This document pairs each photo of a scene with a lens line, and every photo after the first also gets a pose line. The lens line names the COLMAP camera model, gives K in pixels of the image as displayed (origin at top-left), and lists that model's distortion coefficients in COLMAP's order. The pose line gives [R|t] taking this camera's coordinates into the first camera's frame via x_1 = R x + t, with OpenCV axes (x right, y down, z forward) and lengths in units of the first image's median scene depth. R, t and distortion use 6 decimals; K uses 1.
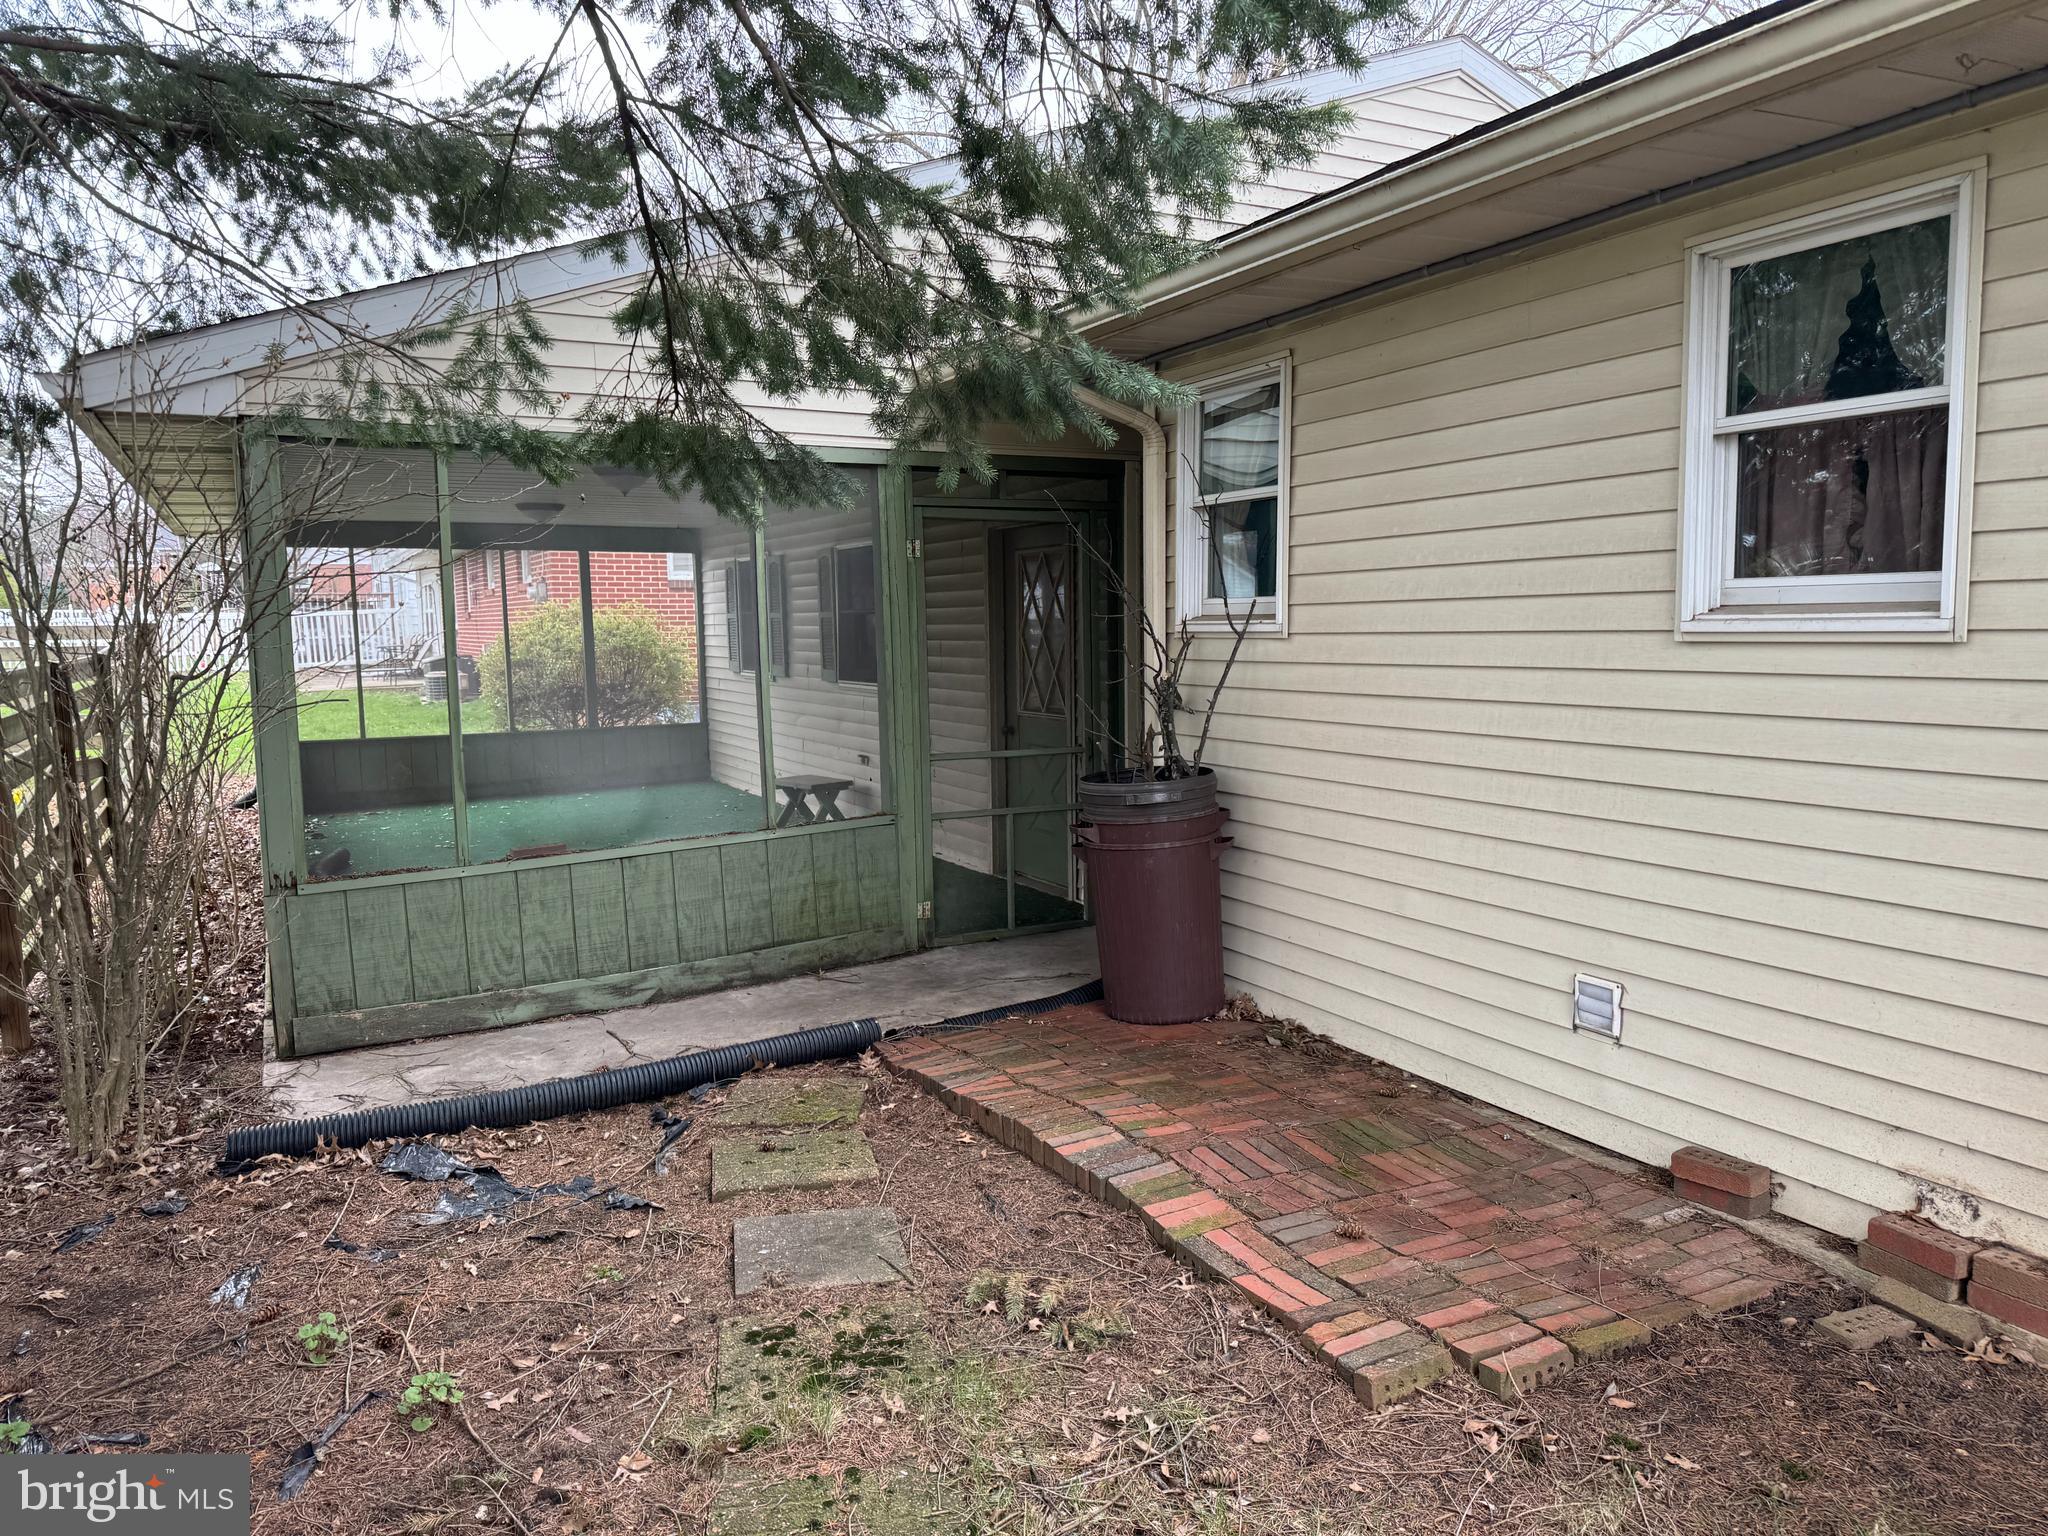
lens RADIAL K [[1430.6, 0, 1034.6], [0, 1430.6, 764.5], [0, 0, 1]] dist [0.042730, -0.041816]
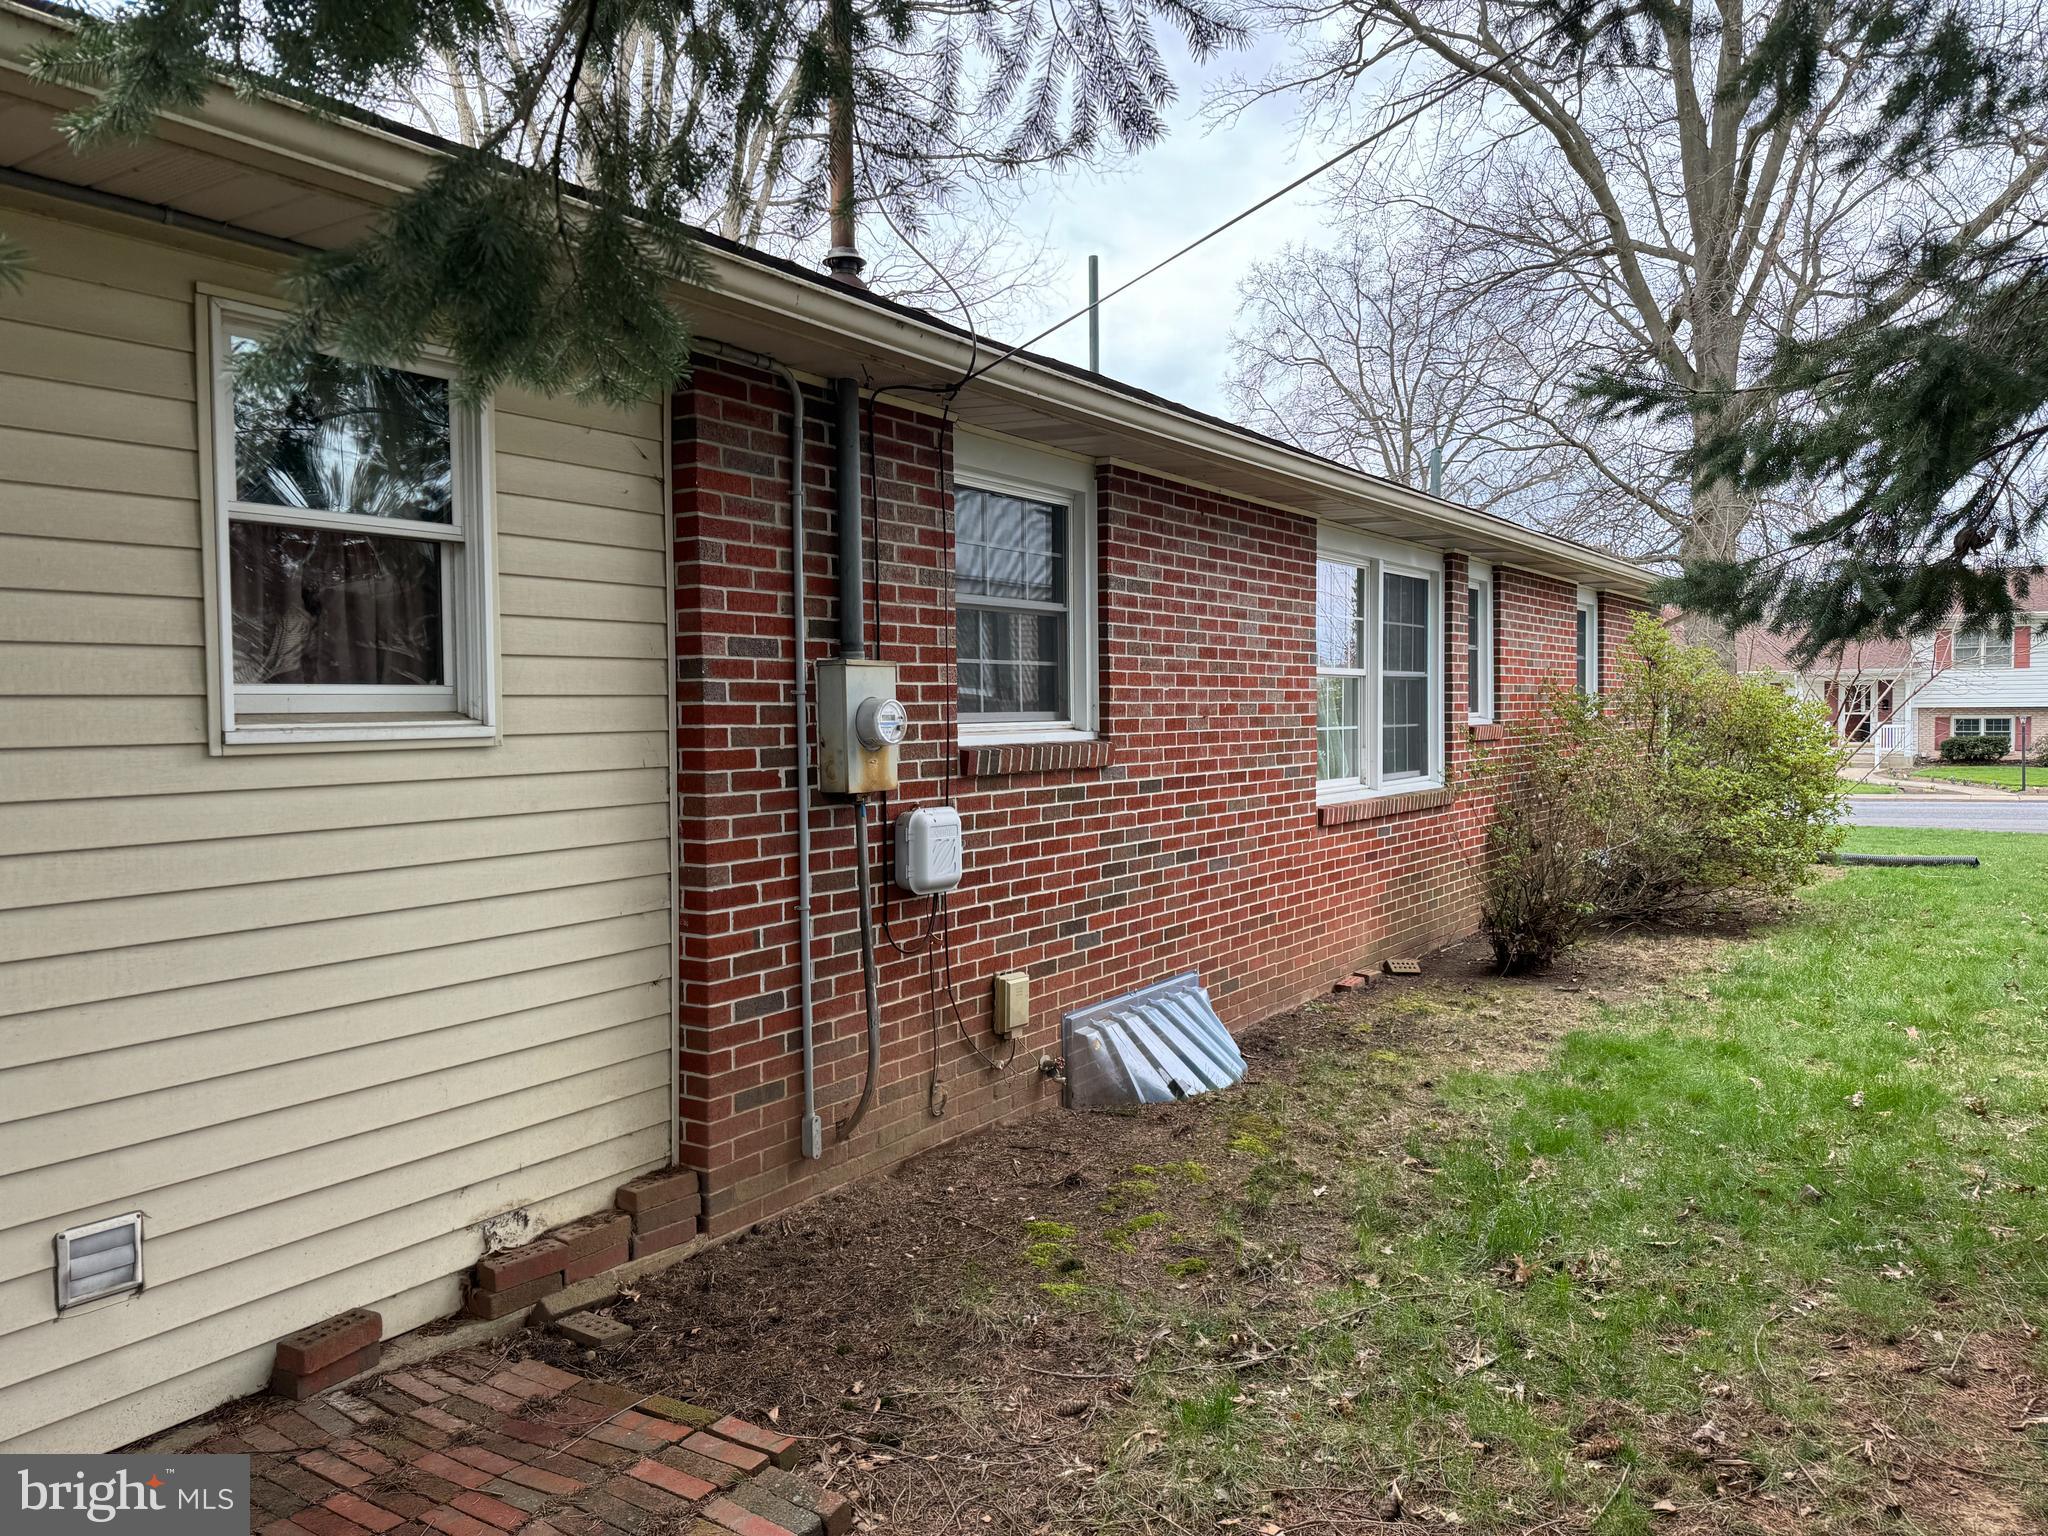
lens RADIAL K [[1430.6, 0, 1037.3], [0, 1430.6, 768.0], [0, 0, 1]] dist [0.042730, -0.041816]
pose [[-0.458420, -0.015608, 0.888599, -0.557563], [0.109748, 0.991199, 0.074028, -0.095886], [-0.881934, 0.131458, -0.452672, 1.042027]]
